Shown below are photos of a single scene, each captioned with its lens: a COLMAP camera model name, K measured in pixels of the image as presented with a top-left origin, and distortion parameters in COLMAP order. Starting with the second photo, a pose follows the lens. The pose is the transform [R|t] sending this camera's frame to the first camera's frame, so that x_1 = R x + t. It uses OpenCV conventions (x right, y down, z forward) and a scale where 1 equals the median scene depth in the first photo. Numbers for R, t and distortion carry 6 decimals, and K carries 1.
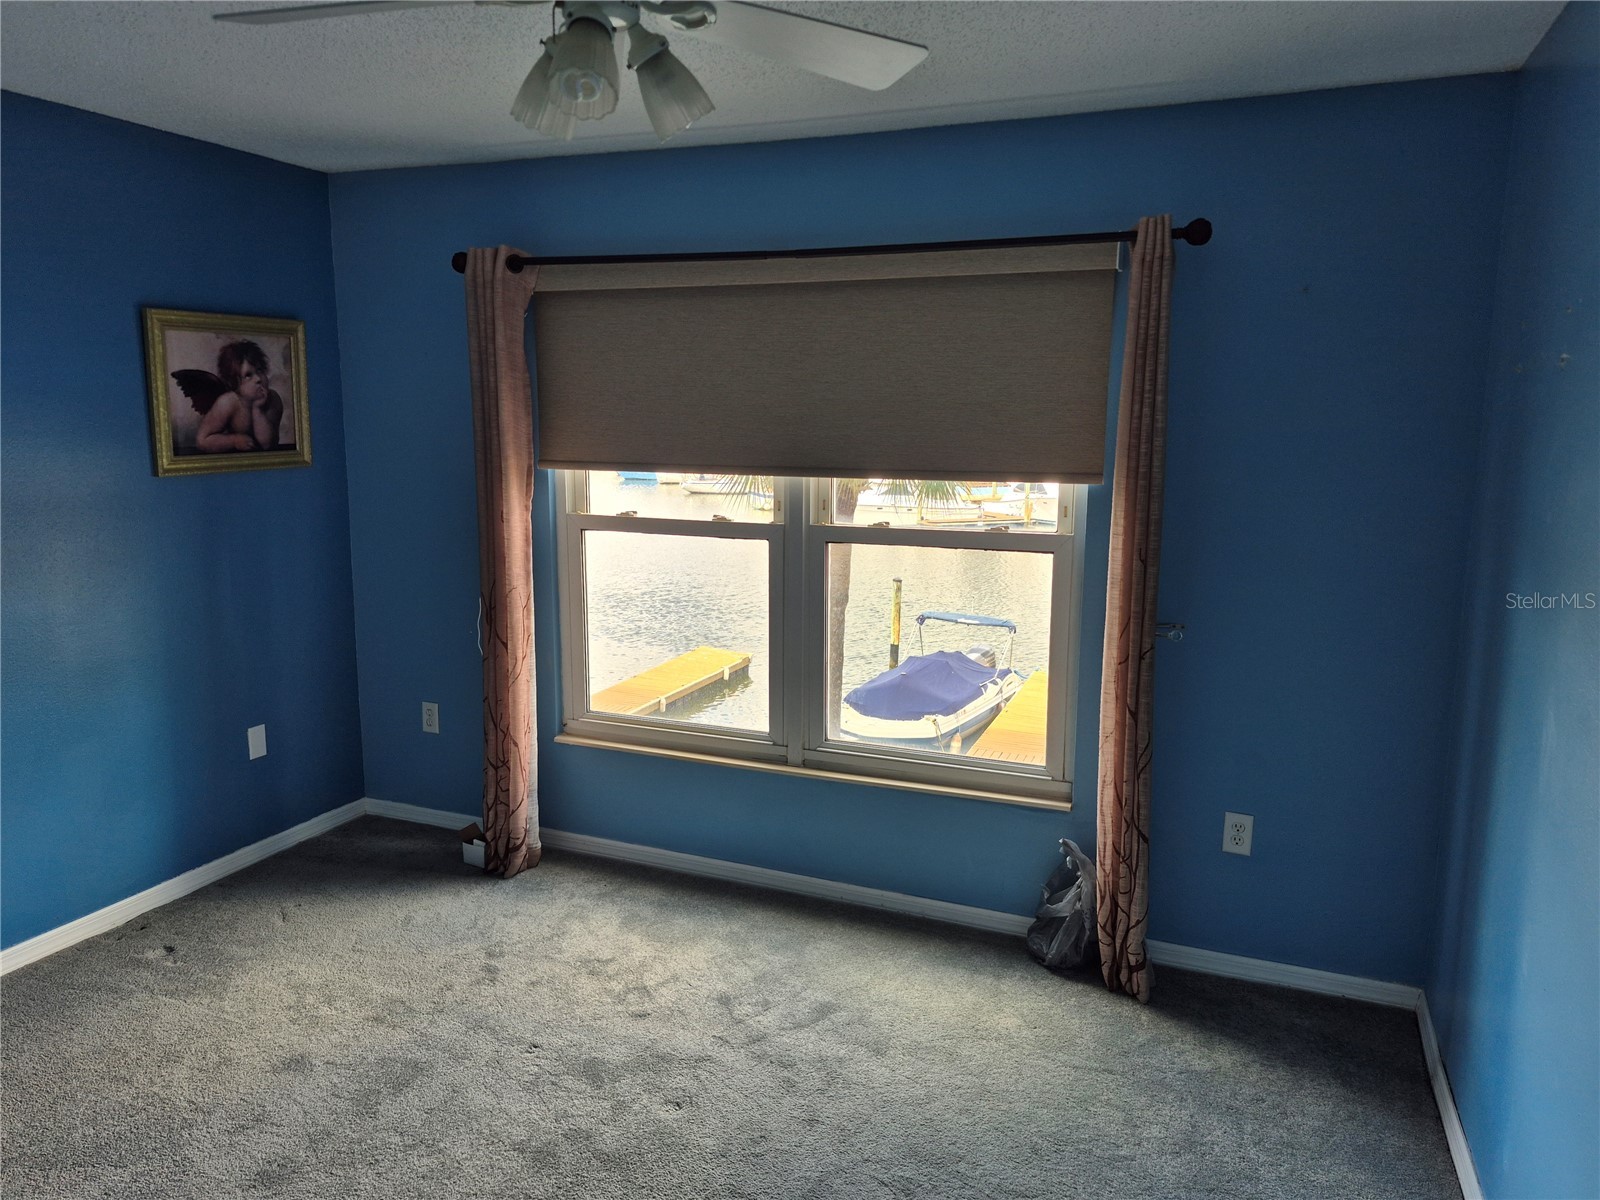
lens RADIAL K [[1115.7, 0, 787.6], [0, 1115.7, 588.9], [0, 0, 1]] dist [0.074082, -0.078974]
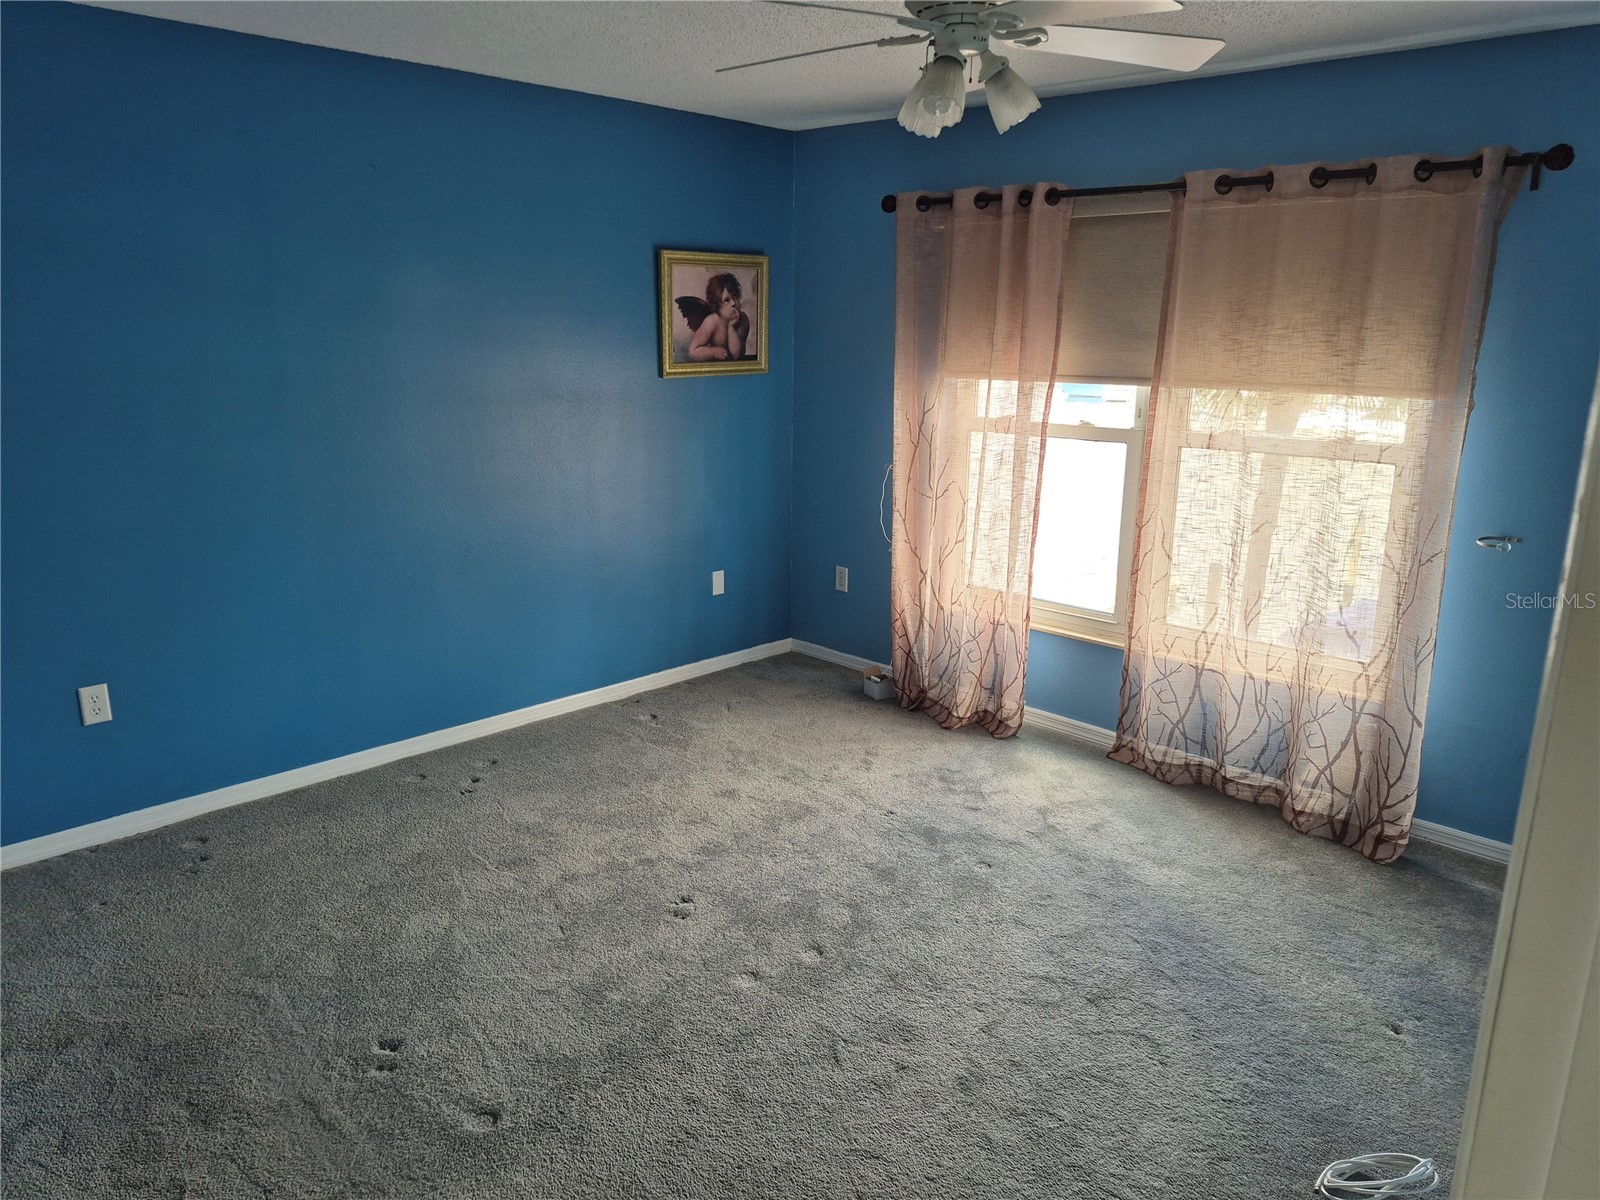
lens RADIAL K [[1115.7, 0, 808.6], [0, 1115.7, 592.2], [0, 0, 1]] dist [0.074082, -0.078974]
pose [[0.931635, 0.088517, -0.352449, 0.112560], [-0.061481, 0.994292, 0.087200, 0.030871], [0.358156, -0.059569, 0.931760, -0.221569]]
